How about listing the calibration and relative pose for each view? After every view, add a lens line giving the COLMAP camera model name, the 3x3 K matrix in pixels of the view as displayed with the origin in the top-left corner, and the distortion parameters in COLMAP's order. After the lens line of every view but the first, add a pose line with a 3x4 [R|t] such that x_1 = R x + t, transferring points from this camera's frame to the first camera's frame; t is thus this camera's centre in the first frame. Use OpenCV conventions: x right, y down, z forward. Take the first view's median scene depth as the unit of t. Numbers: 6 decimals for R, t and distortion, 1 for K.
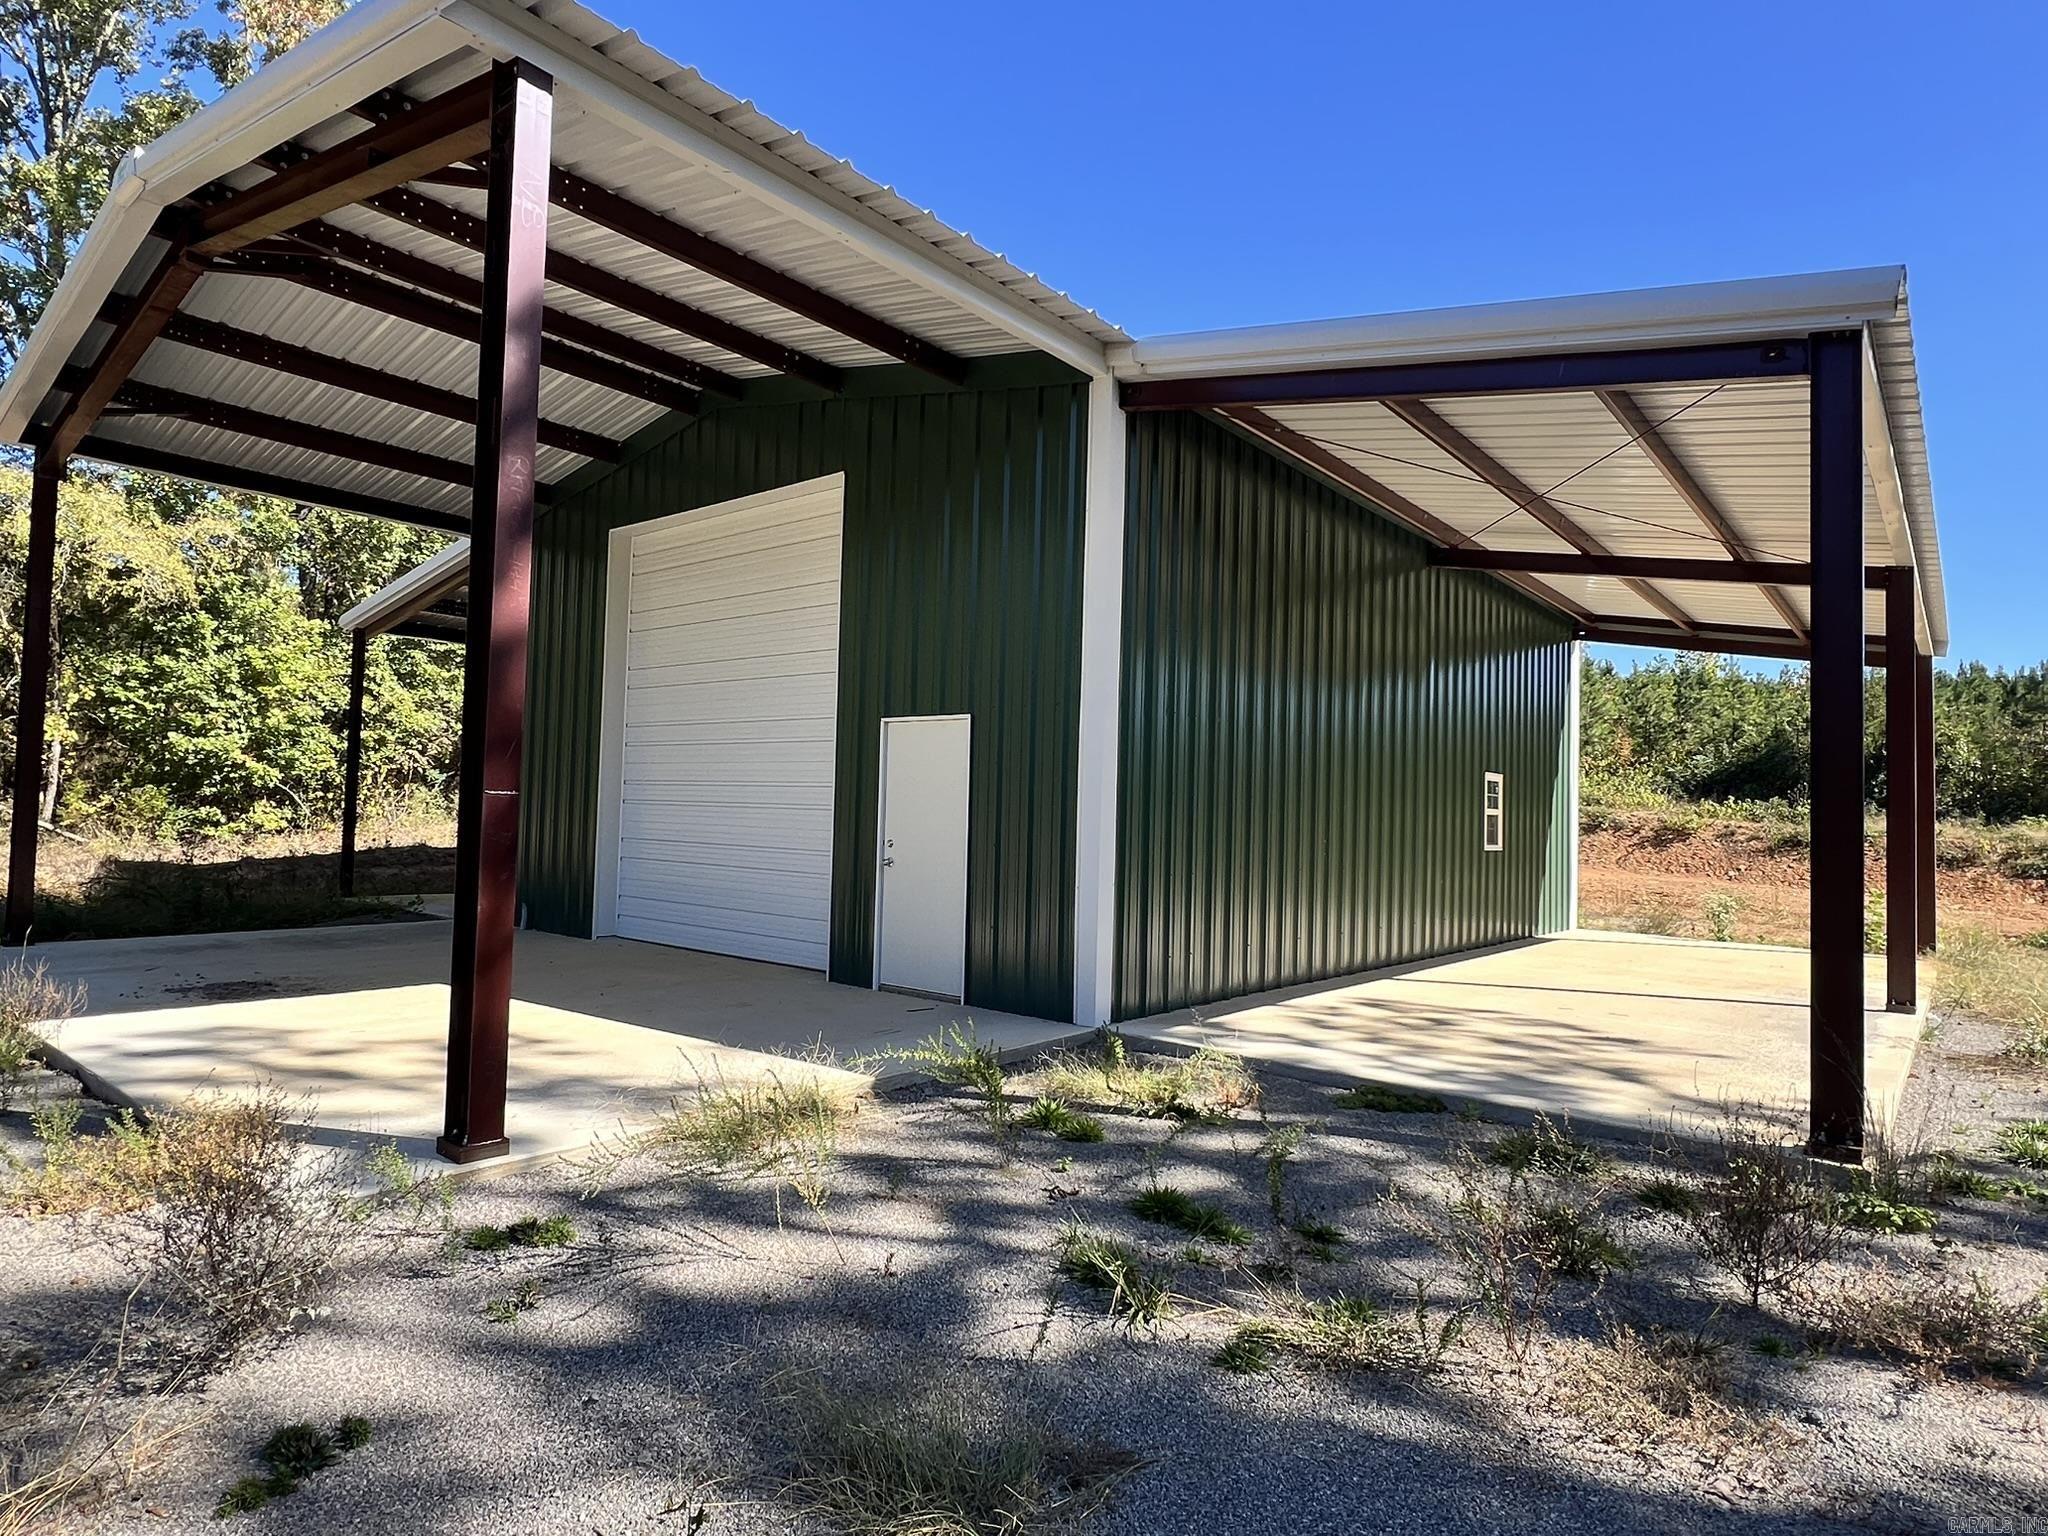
lens RADIAL K [[1144.1, 0, 1020.4], [0, 1144.1, 770.4], [0, 0, 1]] dist [0.005555, -0.002619]
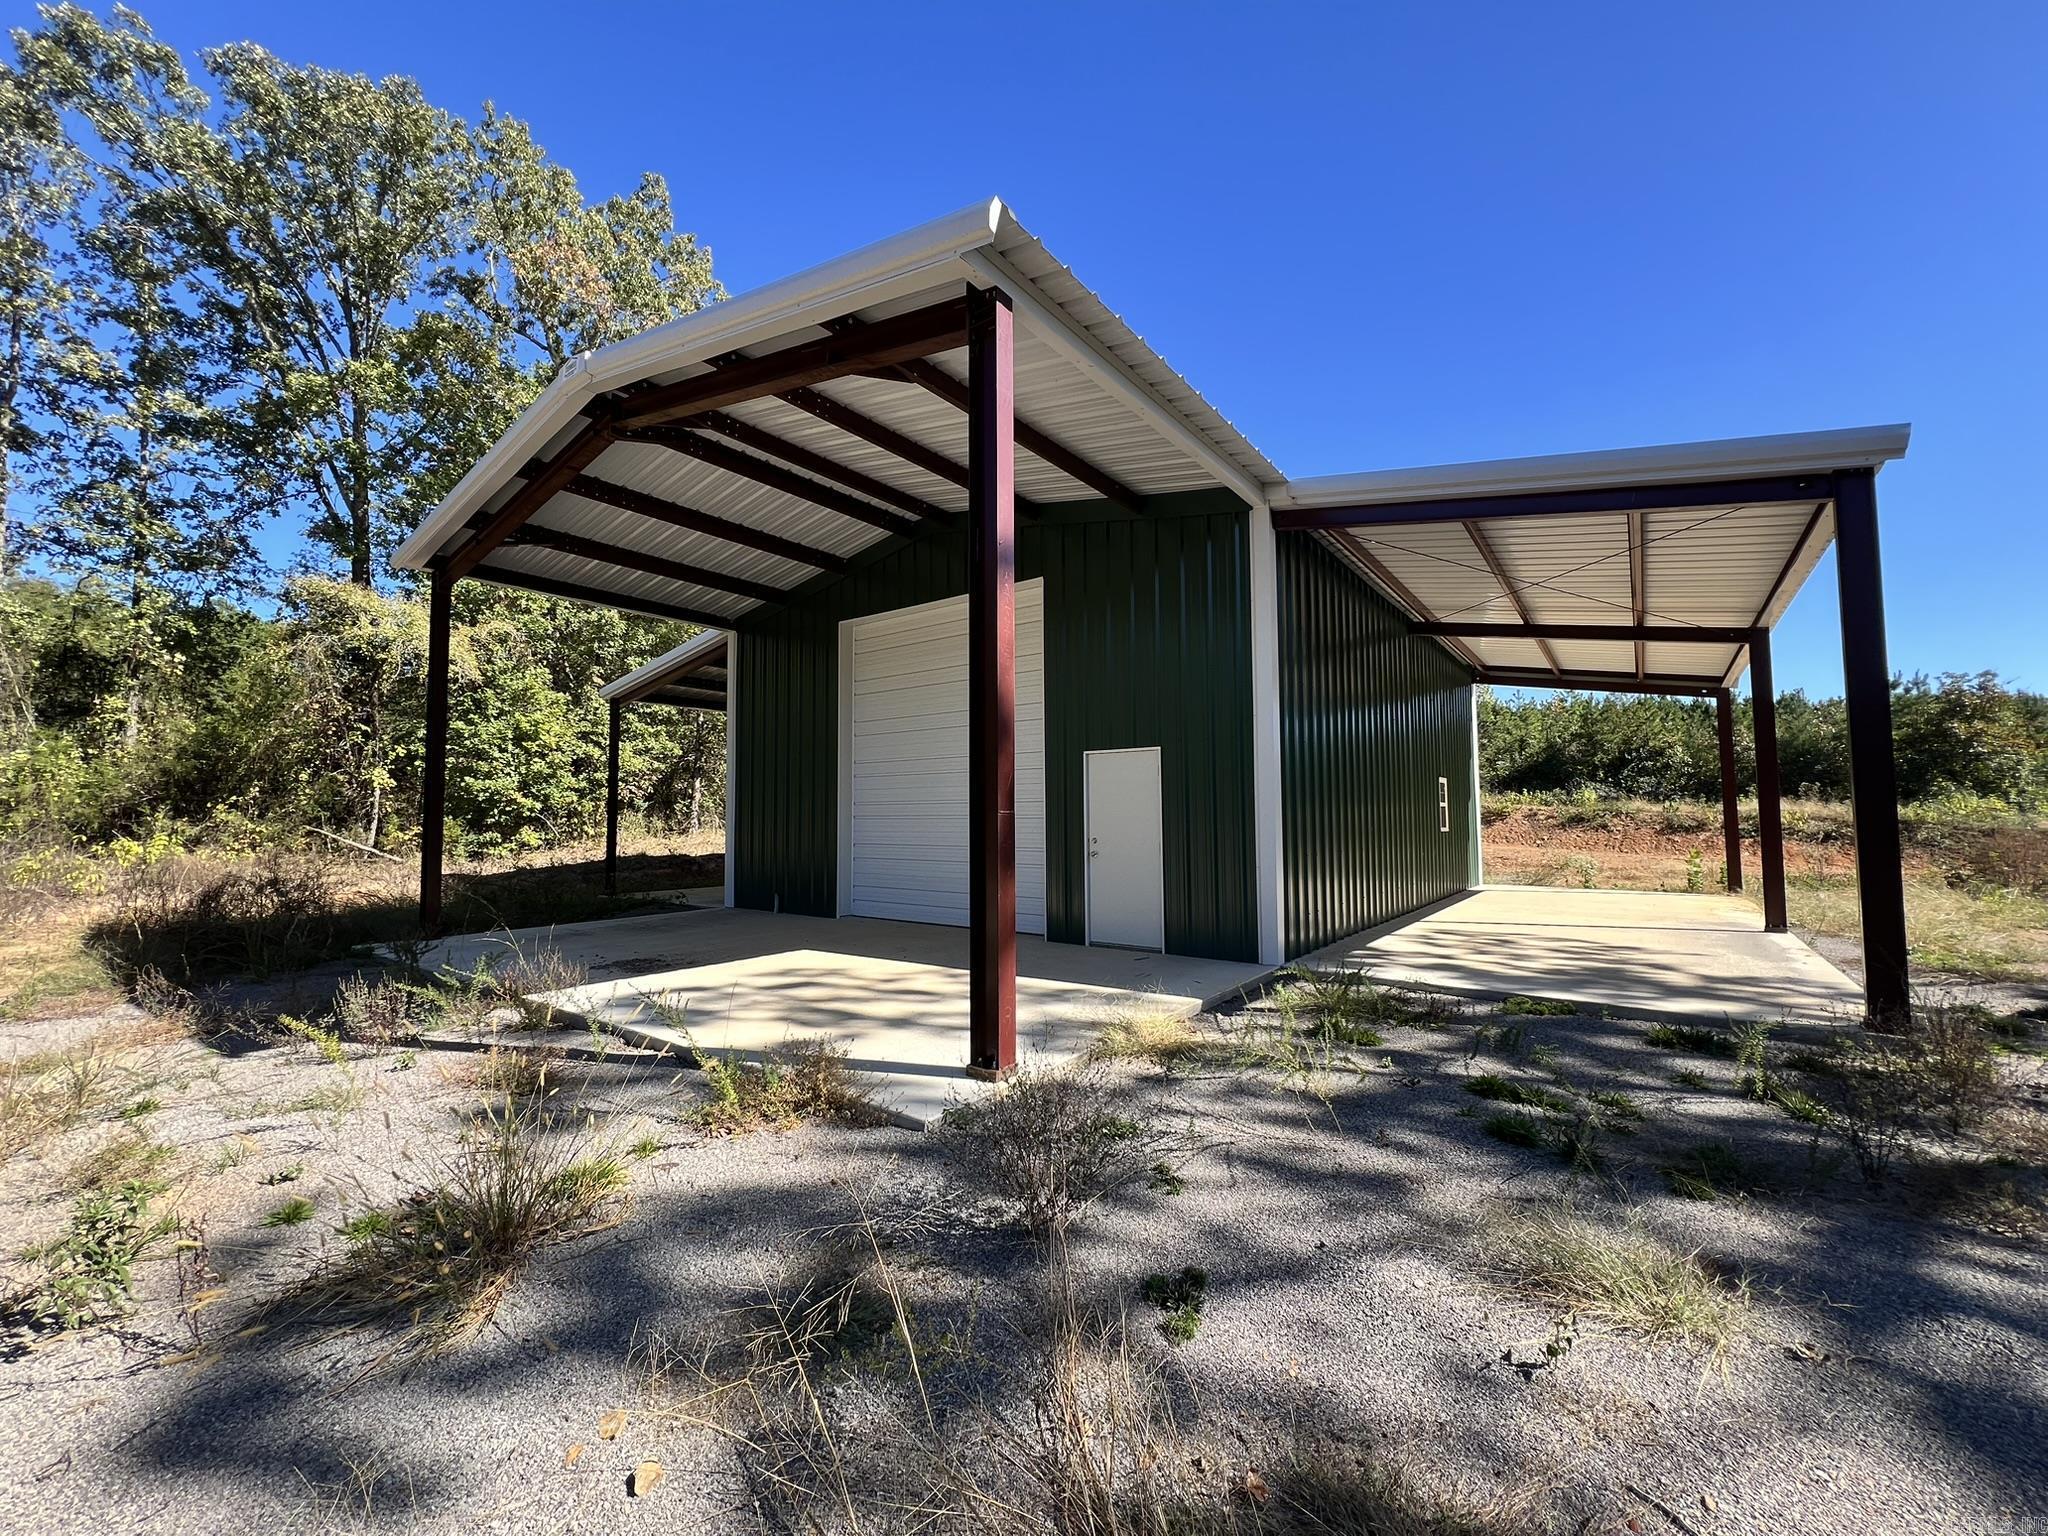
lens RADIAL K [[815.7, 0, 1026.3], [0, 815.7, 772.6], [0, 0, 1]] dist [-0.000163, 0.000190]
pose [[0.998370, -0.031029, 0.047908, -0.135903], [0.031833, 0.999363, -0.016104, -0.003396], [-0.047378, 0.017603, 0.998722, 0.004071]]
